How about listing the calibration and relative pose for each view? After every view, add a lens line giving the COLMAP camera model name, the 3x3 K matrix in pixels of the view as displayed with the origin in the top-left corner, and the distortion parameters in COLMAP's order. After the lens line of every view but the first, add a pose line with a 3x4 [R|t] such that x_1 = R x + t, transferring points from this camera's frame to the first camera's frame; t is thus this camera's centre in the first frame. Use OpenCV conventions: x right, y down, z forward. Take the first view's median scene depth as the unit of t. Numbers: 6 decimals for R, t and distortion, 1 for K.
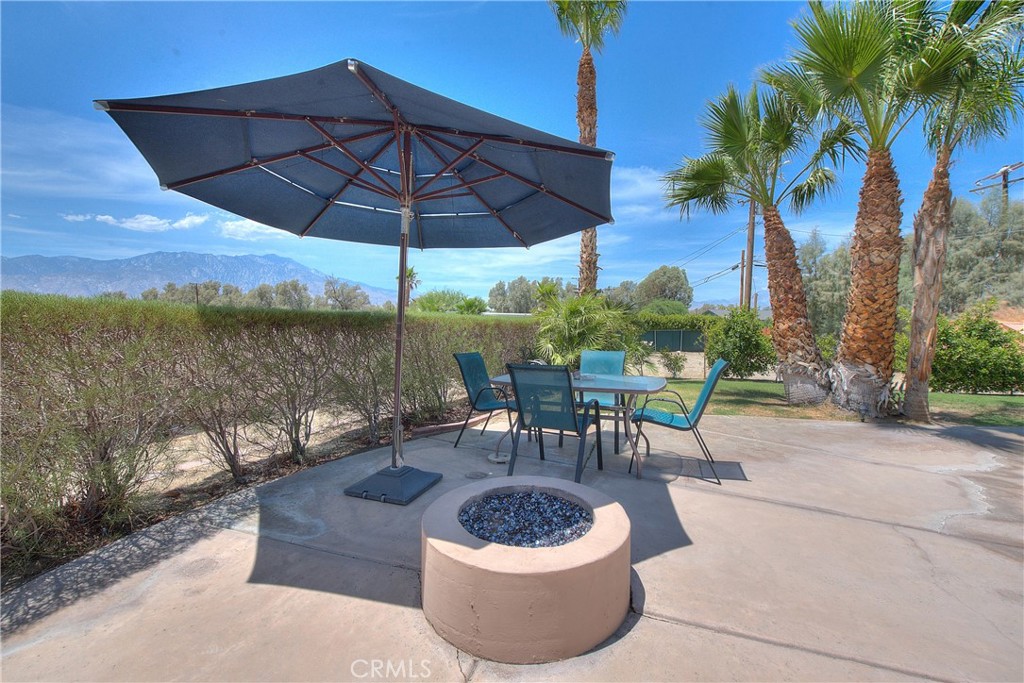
lens RADIAL K [[410.4, 0, 515.5], [0, 410.4, 340.6], [0, 0, 1]] dist [0.000678, -0.000280]
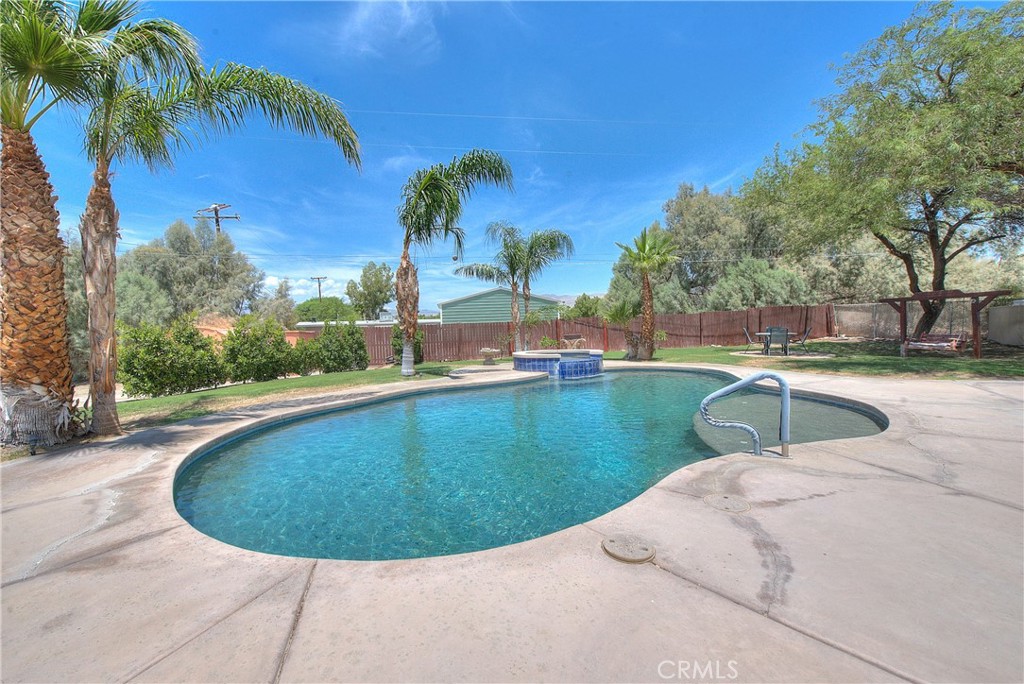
lens RADIAL K [[410.4, 0, 515.5], [0, 410.4, 341.1], [0, 0, 1]] dist [0.000678, -0.000280]
pose [[0.106345, -0.051147, 0.993013, 0.138701], [0.071411, 0.996490, 0.043678, 0.002647], [-0.991762, 0.066267, 0.109624, -0.066950]]
